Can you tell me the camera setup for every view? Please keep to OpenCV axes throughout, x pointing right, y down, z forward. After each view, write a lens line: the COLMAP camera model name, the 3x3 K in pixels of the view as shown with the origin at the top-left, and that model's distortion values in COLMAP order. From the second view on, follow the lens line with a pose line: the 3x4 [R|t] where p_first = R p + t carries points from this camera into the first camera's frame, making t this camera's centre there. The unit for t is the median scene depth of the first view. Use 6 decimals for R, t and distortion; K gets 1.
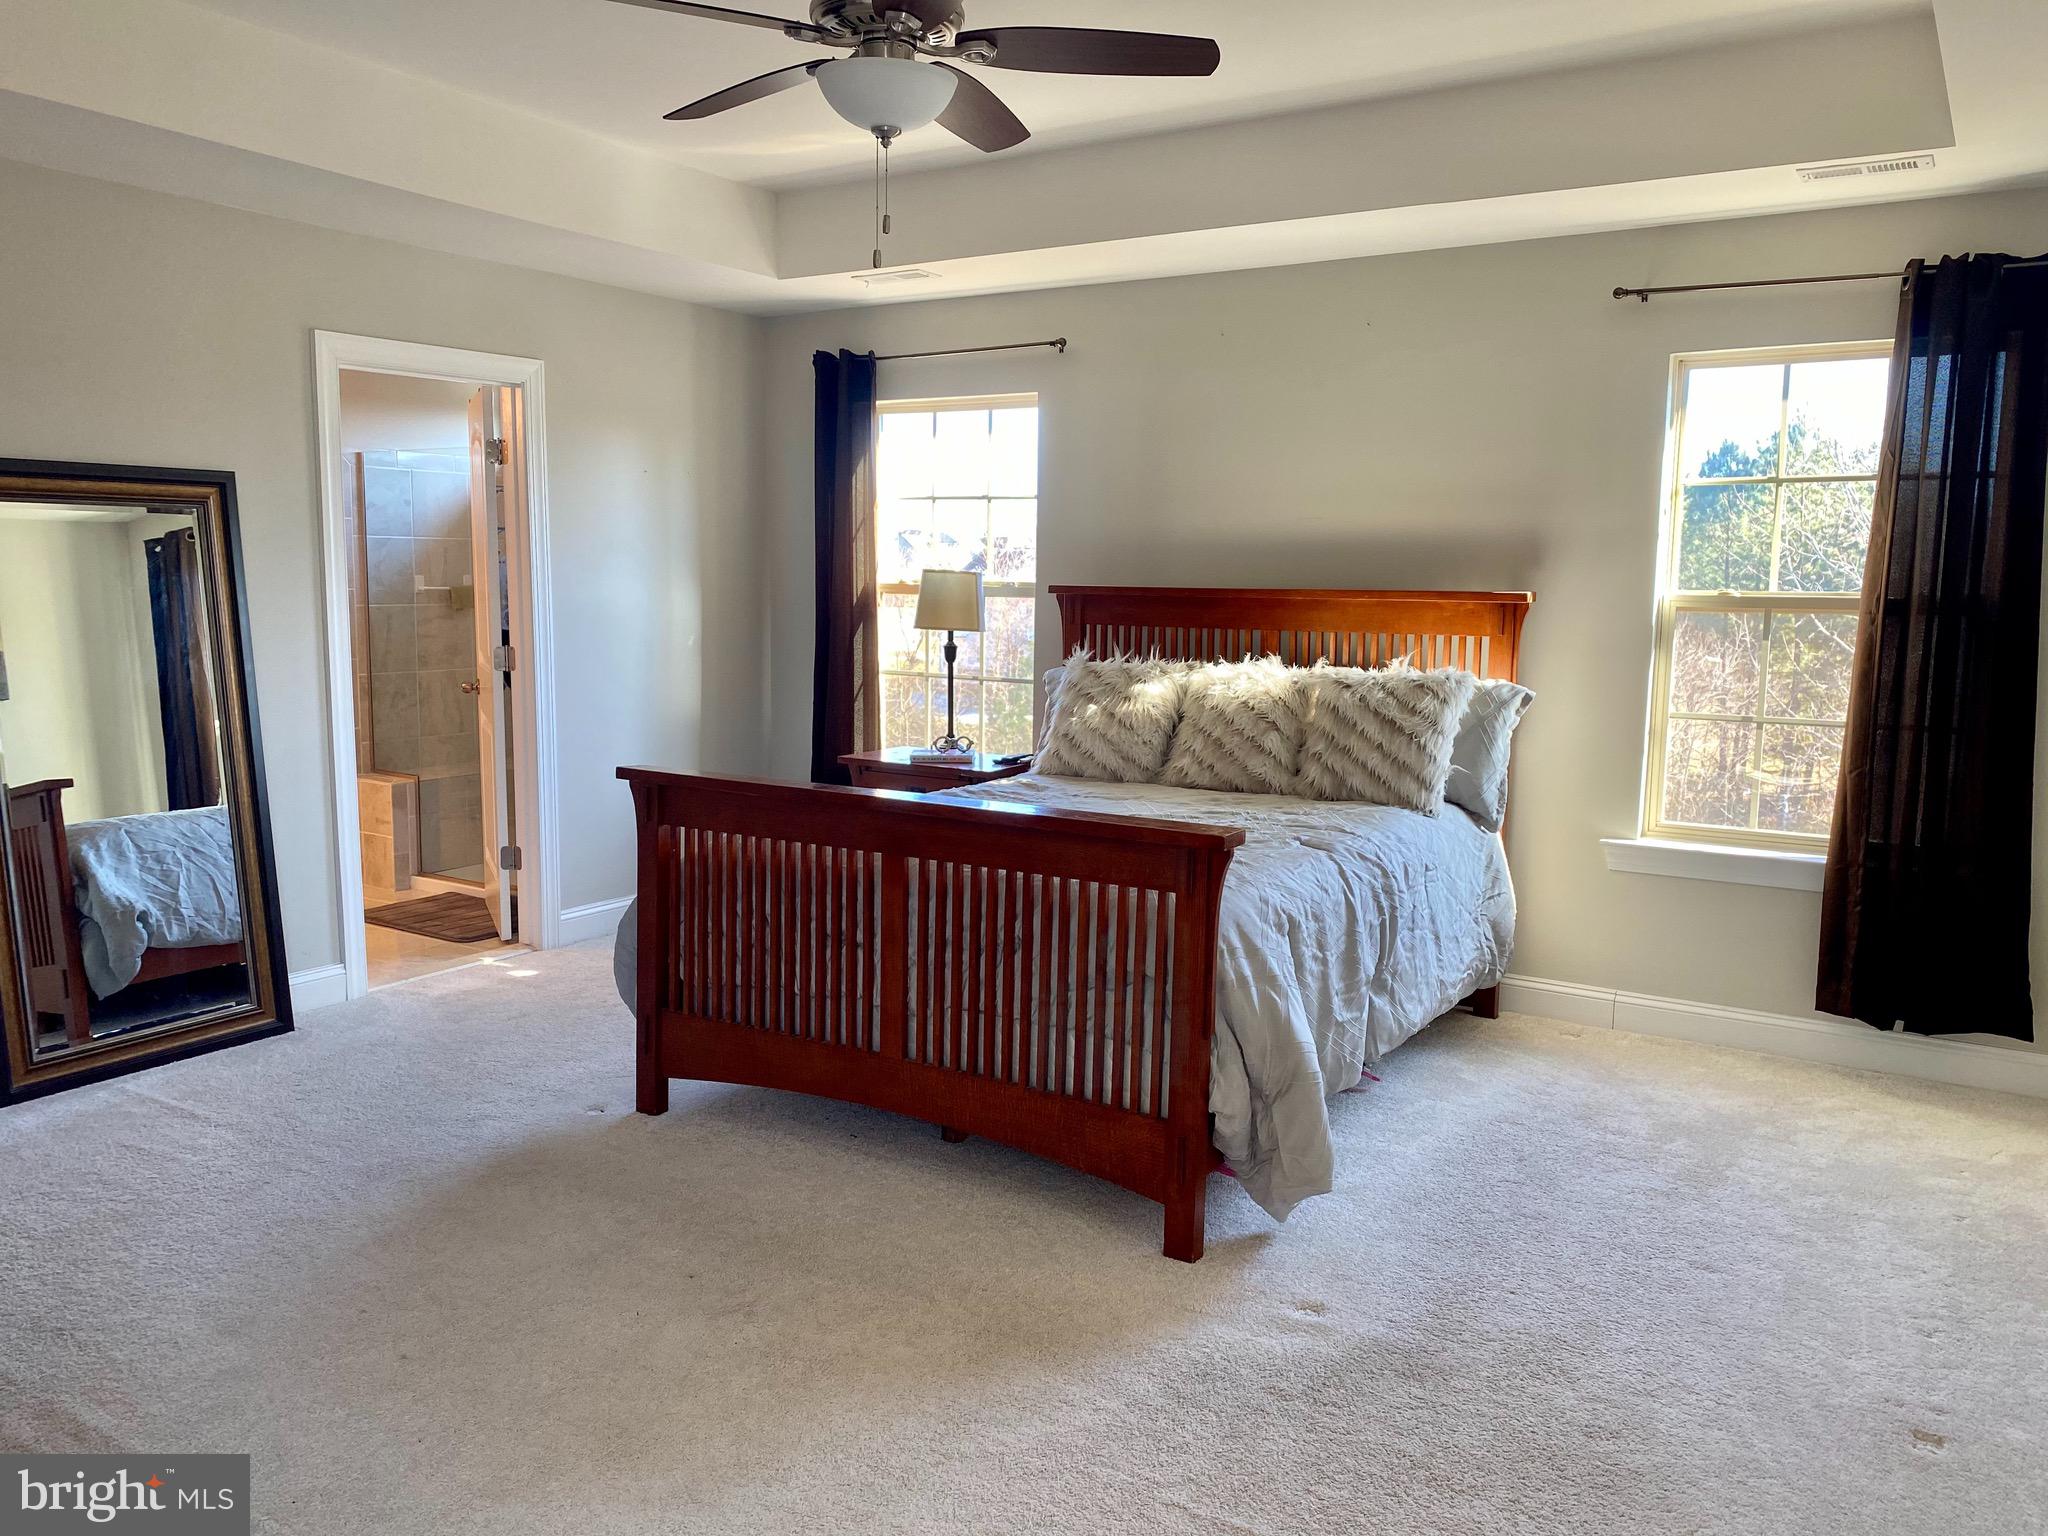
lens RADIAL K [[1573.6, 0, 1024.0], [0, 1573.6, 768.0], [0, 0, 1]] dist [0.113091, -0.141399]
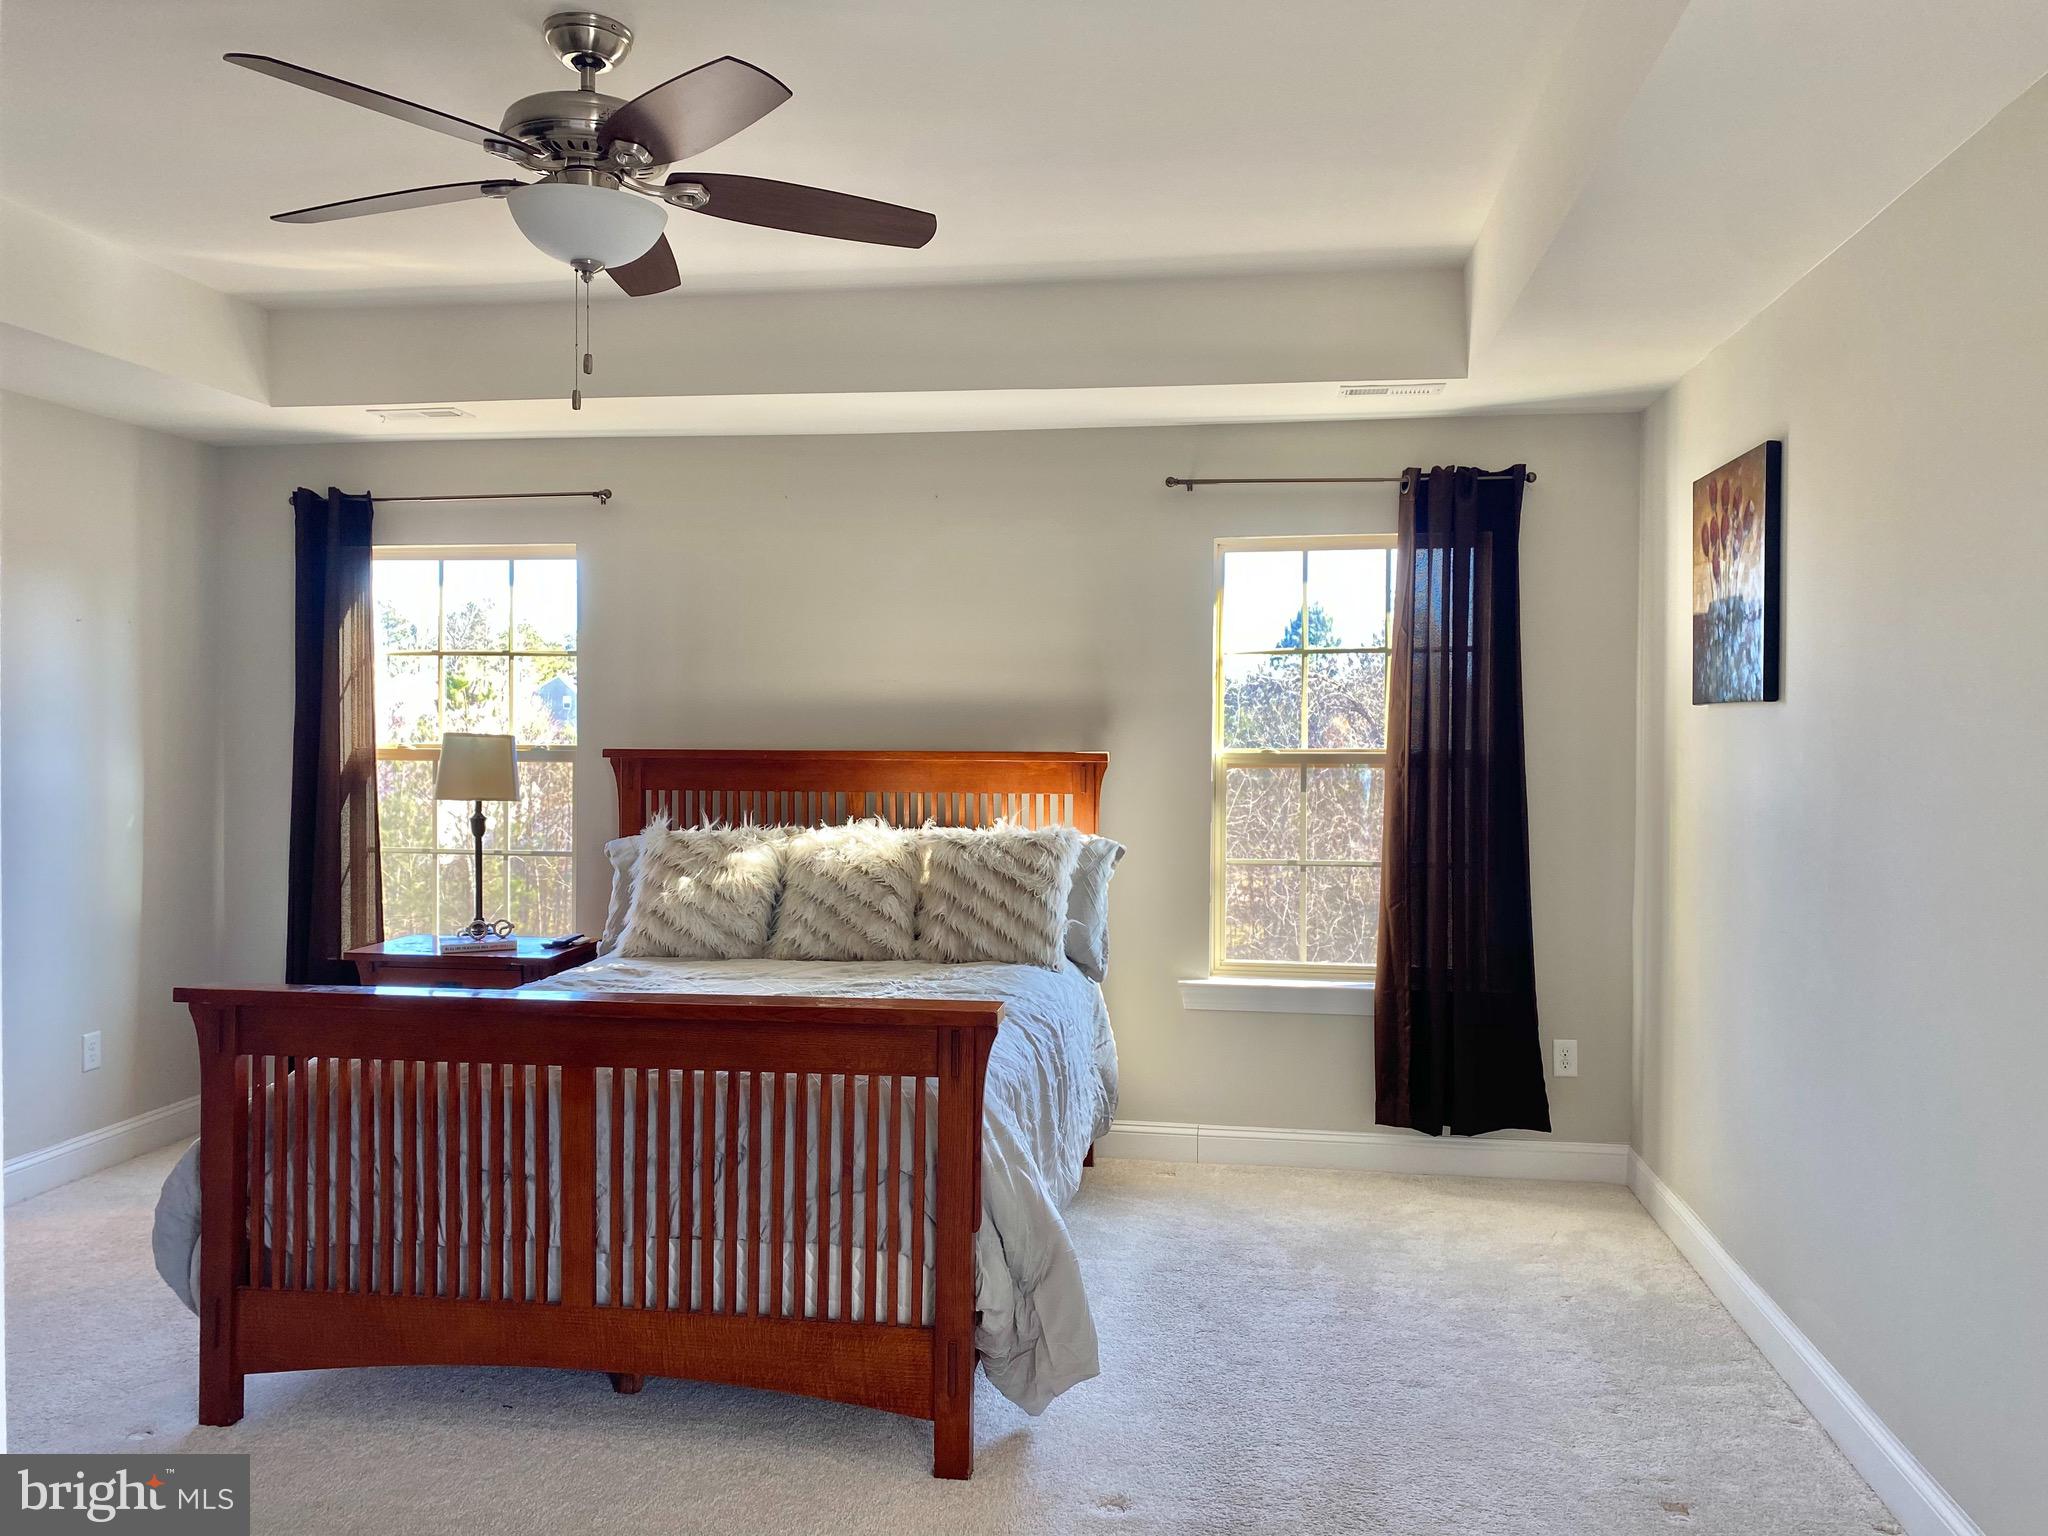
lens RADIAL K [[1579.4, 0, 1018.5], [0, 1579.4, 763.8], [0, 0, 1]] dist [0.090783, -0.146921]
pose [[0.912594, -0.018852, 0.408433, -0.174975], [0.059371, 0.994459, -0.086756, -0.015449], [-0.404534, 0.103422, 0.908656, 0.073803]]
